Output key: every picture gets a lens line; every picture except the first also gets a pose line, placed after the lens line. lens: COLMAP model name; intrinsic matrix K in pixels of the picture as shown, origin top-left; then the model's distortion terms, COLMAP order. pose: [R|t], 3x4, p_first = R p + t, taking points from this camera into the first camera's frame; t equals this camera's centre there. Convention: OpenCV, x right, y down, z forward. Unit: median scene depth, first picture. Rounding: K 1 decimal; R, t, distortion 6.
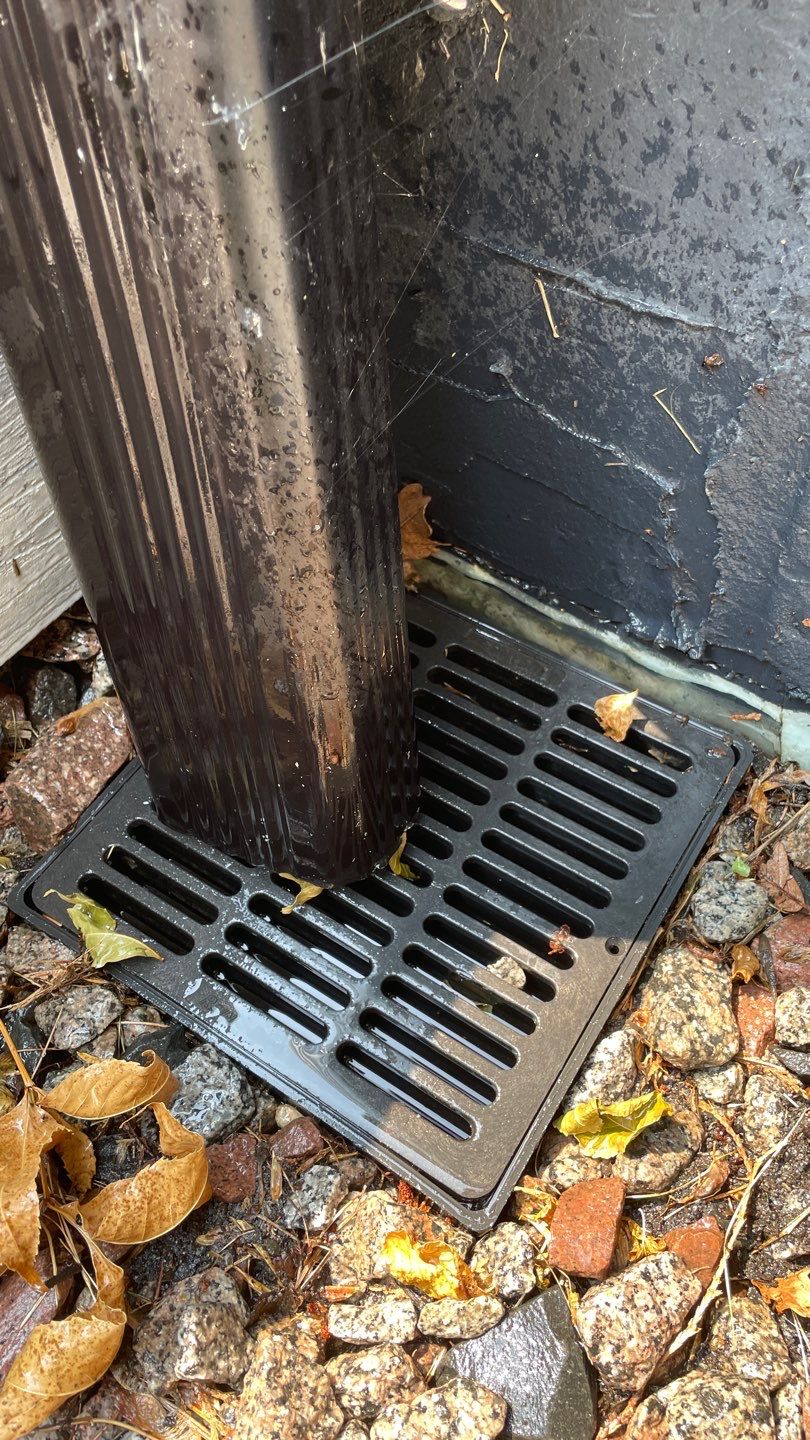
lens RADIAL K [[1147.0, 0, 409.3], [0, 1147.0, 717.0], [0, 0, 1]] dist [-0.030131, -0.024077]
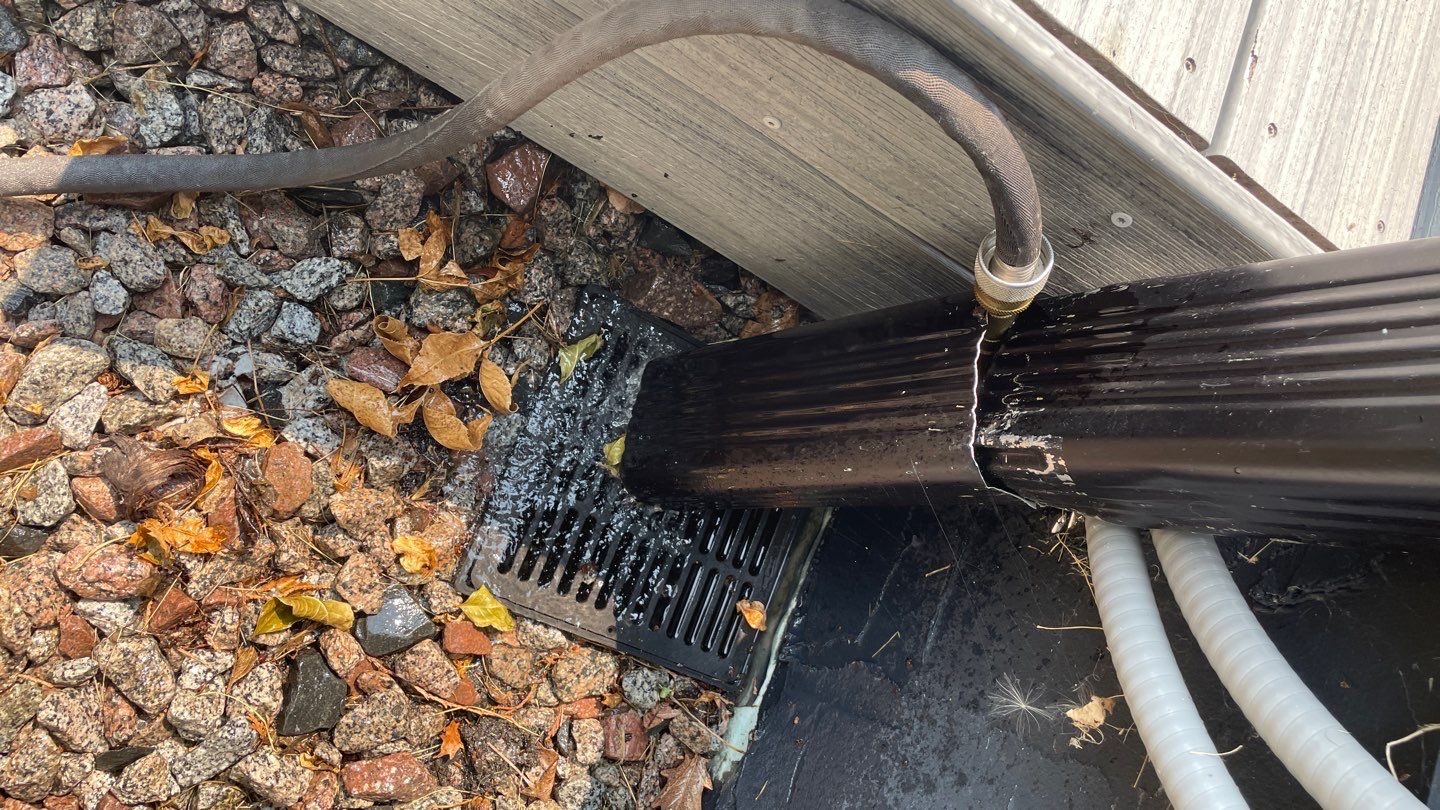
lens RADIAL K [[1147.0, 0, 718.8], [0, 1147.0, 400.0], [0, 0, 1]] dist [-0.030131, -0.024077]
pose [[0.134007, 0.988282, 0.073088, -0.314582], [-0.979829, 0.121104, 0.158964, -0.323195], [0.148250, -0.092916, 0.984575, -0.792722]]
